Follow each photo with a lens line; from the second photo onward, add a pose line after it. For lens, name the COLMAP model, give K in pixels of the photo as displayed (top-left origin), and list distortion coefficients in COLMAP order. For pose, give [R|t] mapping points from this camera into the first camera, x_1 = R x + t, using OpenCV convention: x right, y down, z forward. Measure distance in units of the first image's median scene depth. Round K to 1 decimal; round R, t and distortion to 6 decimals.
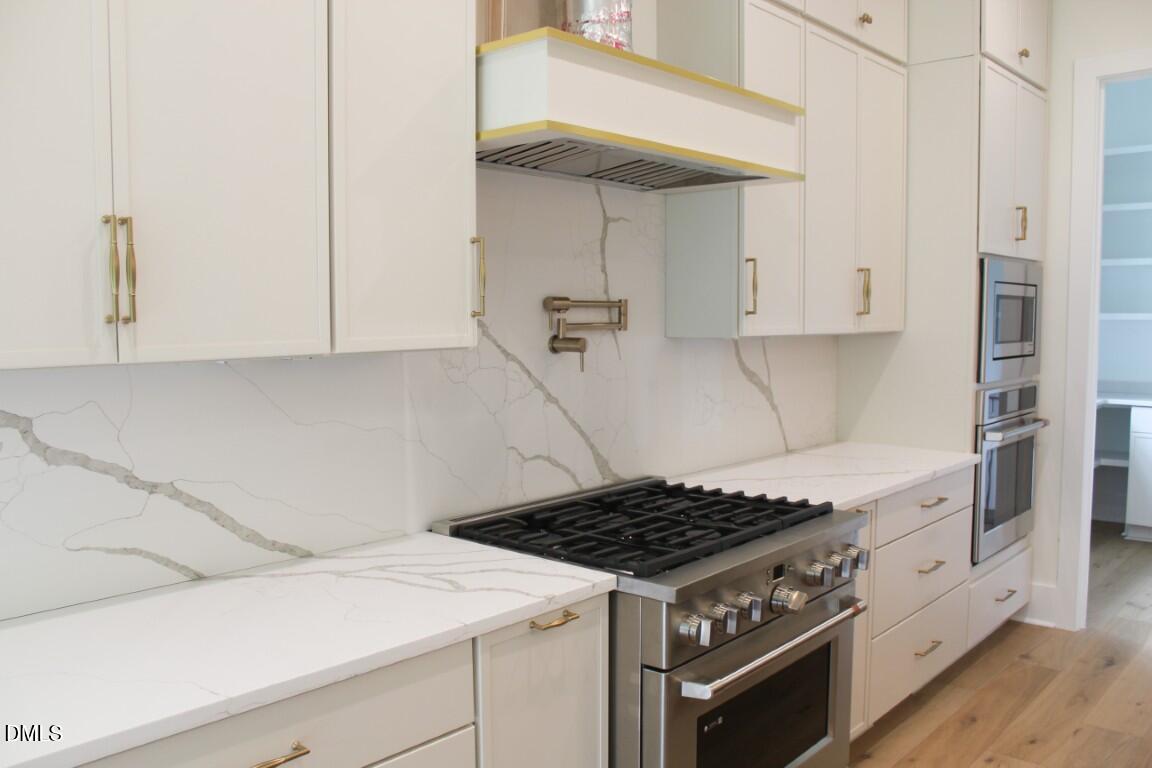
lens RADIAL K [[962.9, 0, 576.0], [0, 962.9, 384.0], [0, 0, 1]] dist [-0.145557, 0.003765]
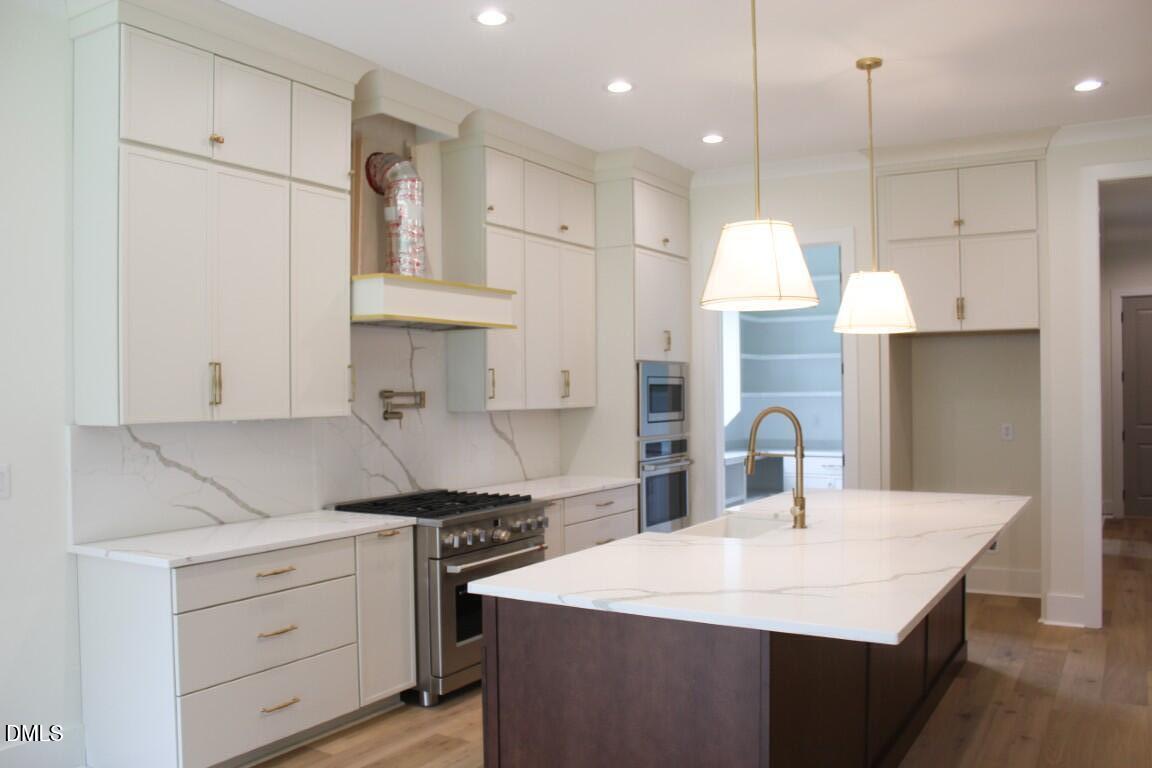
lens RADIAL K [[944.2, 0, 545.0], [0, 944.2, 385.9], [0, 0, 1]] dist [-0.182778, 0.133389]
pose [[0.988150, -0.005566, 0.153393, 0.004101], [0.018048, 0.996624, -0.080097, 0.055507], [-0.152430, 0.081917, 0.984914, -0.886930]]
